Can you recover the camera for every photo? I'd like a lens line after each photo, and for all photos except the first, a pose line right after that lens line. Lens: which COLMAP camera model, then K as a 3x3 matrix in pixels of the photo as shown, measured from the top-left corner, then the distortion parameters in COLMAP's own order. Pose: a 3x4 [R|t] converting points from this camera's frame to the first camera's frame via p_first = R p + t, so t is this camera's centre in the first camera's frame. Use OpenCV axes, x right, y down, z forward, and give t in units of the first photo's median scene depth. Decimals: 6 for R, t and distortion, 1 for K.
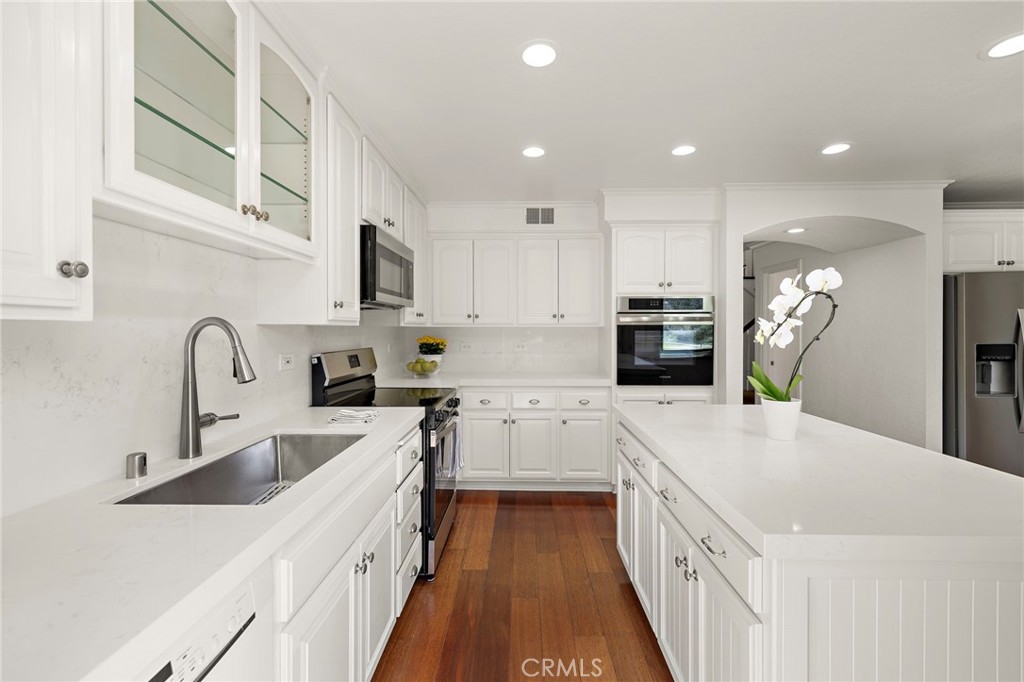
lens RADIAL K [[430.6, 0, 502.0], [0, 430.6, 333.7], [0, 0, 1]] dist [0.002704, 0.000074]
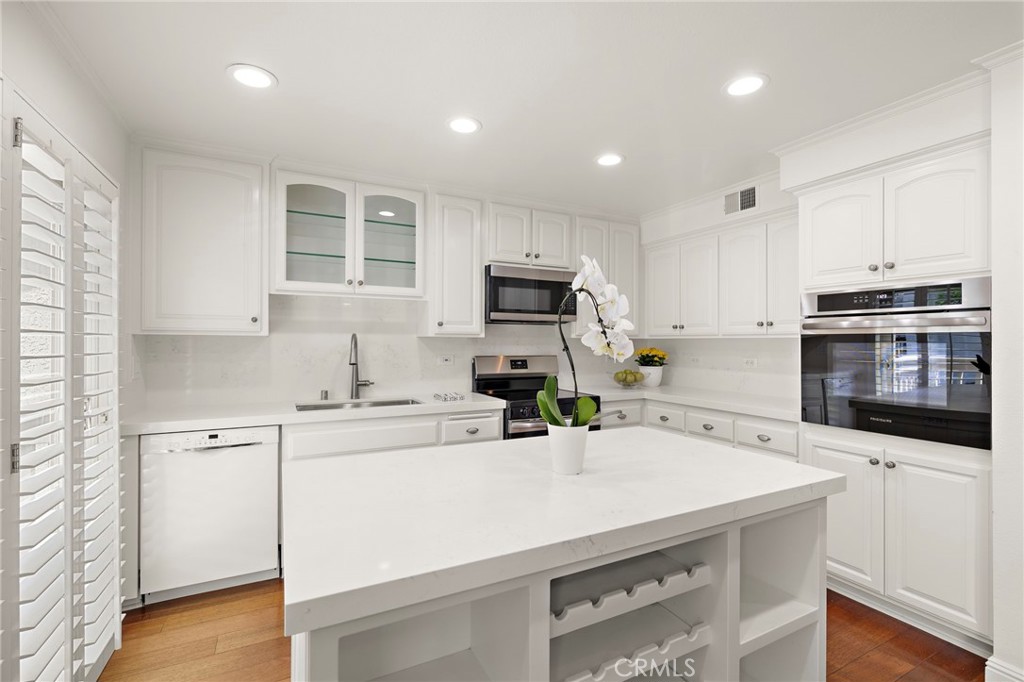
lens RADIAL K [[430.6, 0, 503.6], [0, 430.6, 341.9], [0, 0, 1]] dist [0.002704, 0.000074]
pose [[0.502235, 0.002233, -0.864729, 0.630729], [-0.012988, 0.999903, -0.004962, 0.001122], [0.864634, 0.013723, 0.502215, 0.236873]]
